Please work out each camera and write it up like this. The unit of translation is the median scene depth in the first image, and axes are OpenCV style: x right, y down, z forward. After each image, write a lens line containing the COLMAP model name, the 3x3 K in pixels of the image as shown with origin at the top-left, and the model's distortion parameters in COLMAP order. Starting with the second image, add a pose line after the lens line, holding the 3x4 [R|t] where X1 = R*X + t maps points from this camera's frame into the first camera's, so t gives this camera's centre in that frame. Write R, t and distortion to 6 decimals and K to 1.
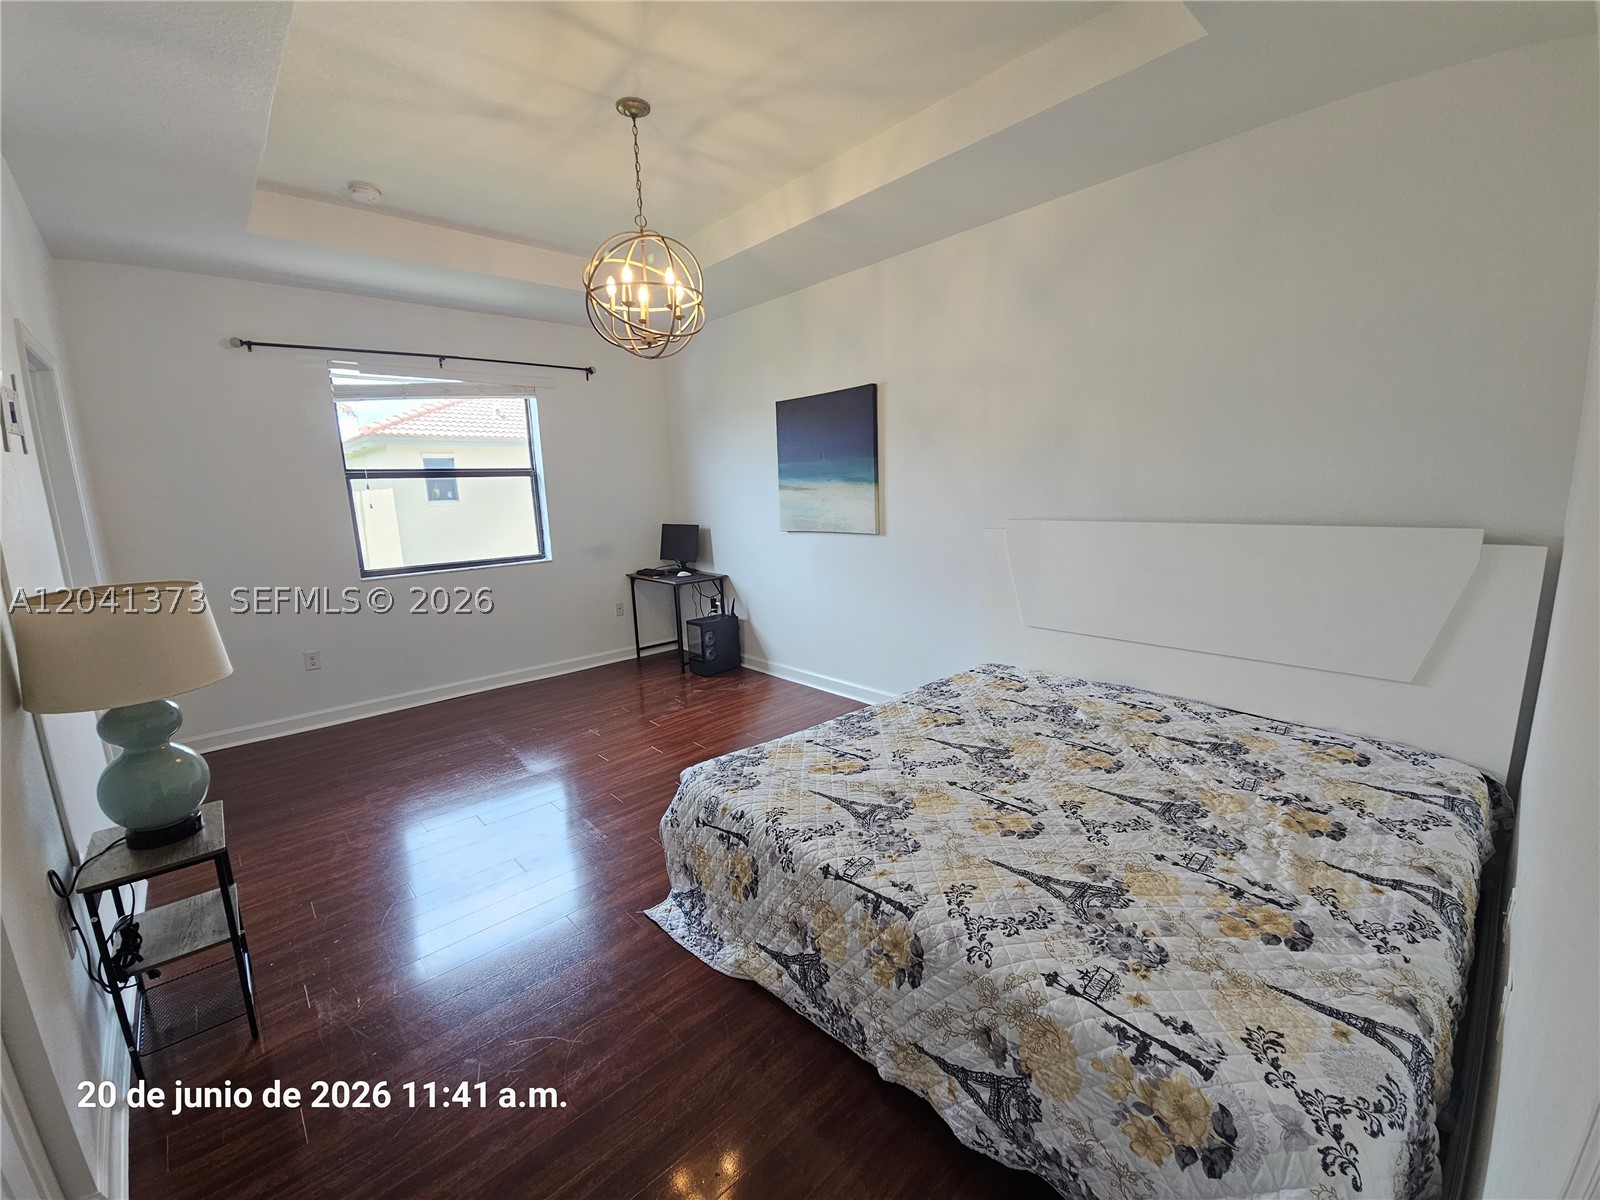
lens RADIAL K [[653.9, 0, 795.4], [0, 653.9, 609.7], [0, 0, 1]] dist [0.011549, -0.008578]
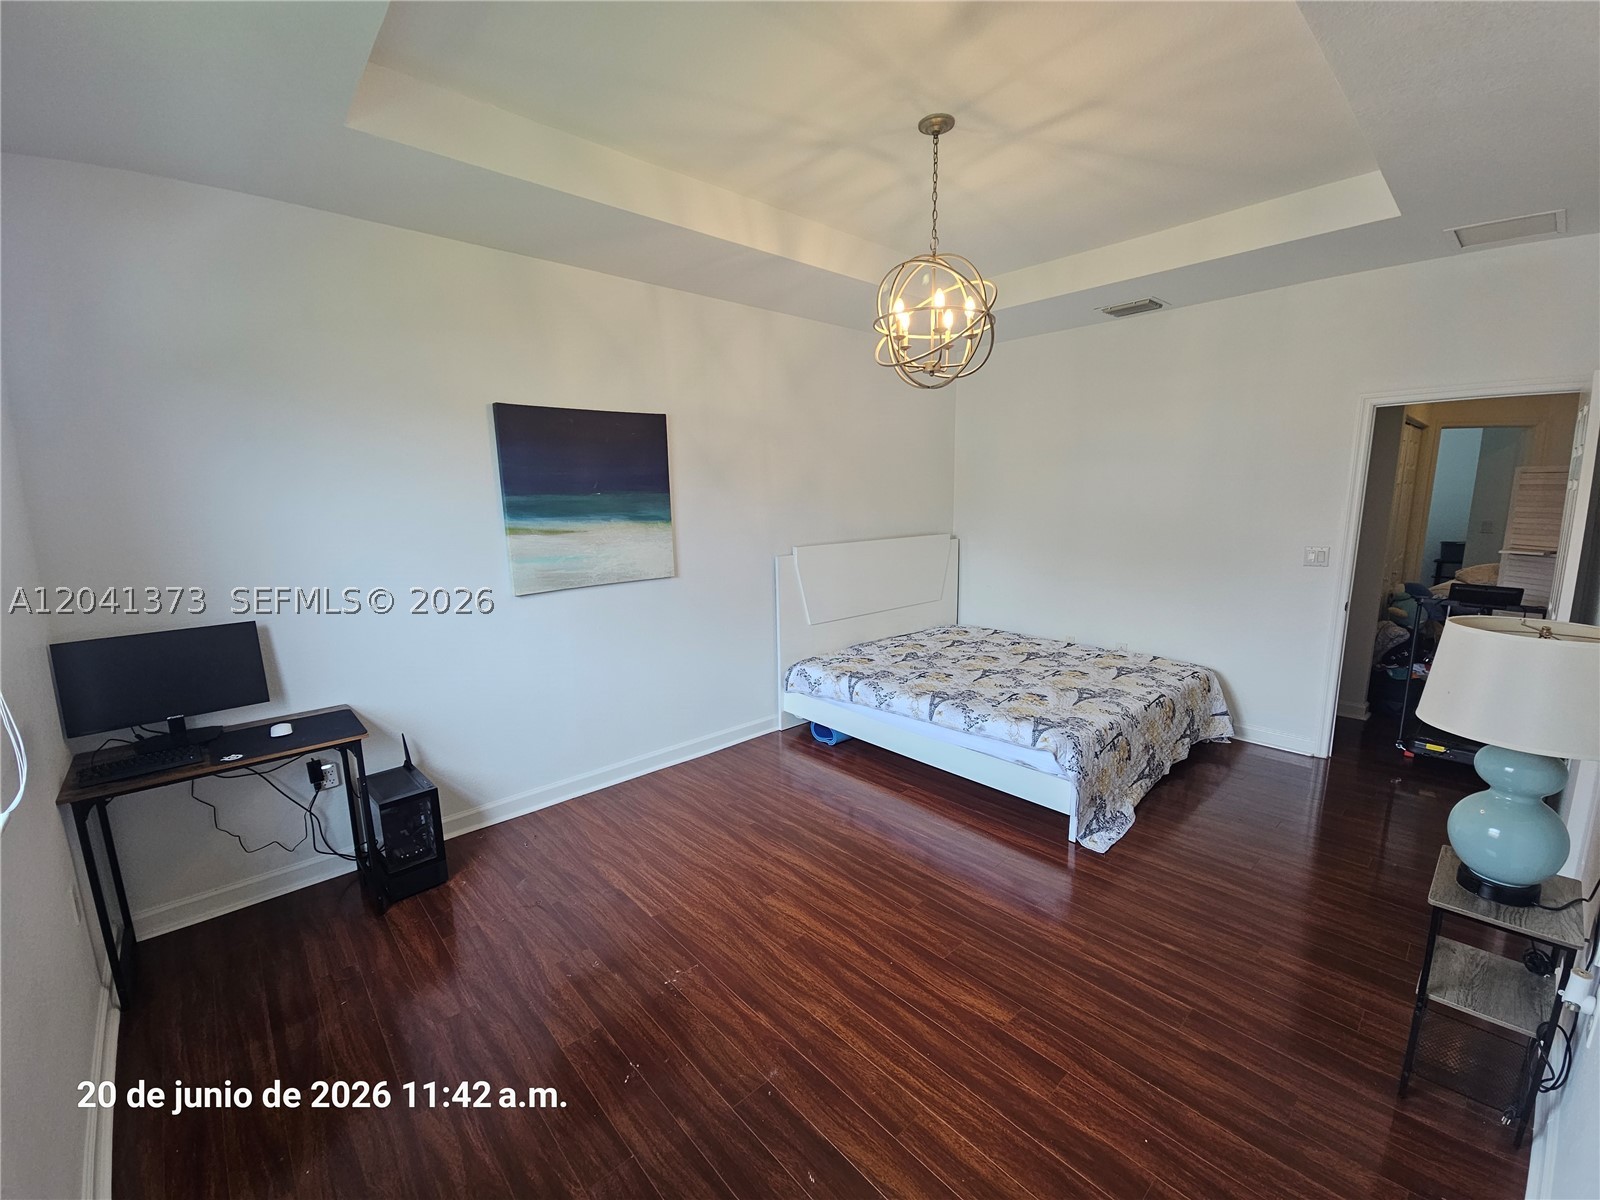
lens RADIAL K [[653.9, 0, 795.4], [0, 653.9, 609.7], [0, 0, 1]] dist [0.011549, -0.008578]
pose [[-0.002467, -0.141793, 0.989893, -0.980019], [0.205545, 0.968688, 0.139267, -0.201458], [-0.978645, 0.203811, 0.026755, 1.007041]]
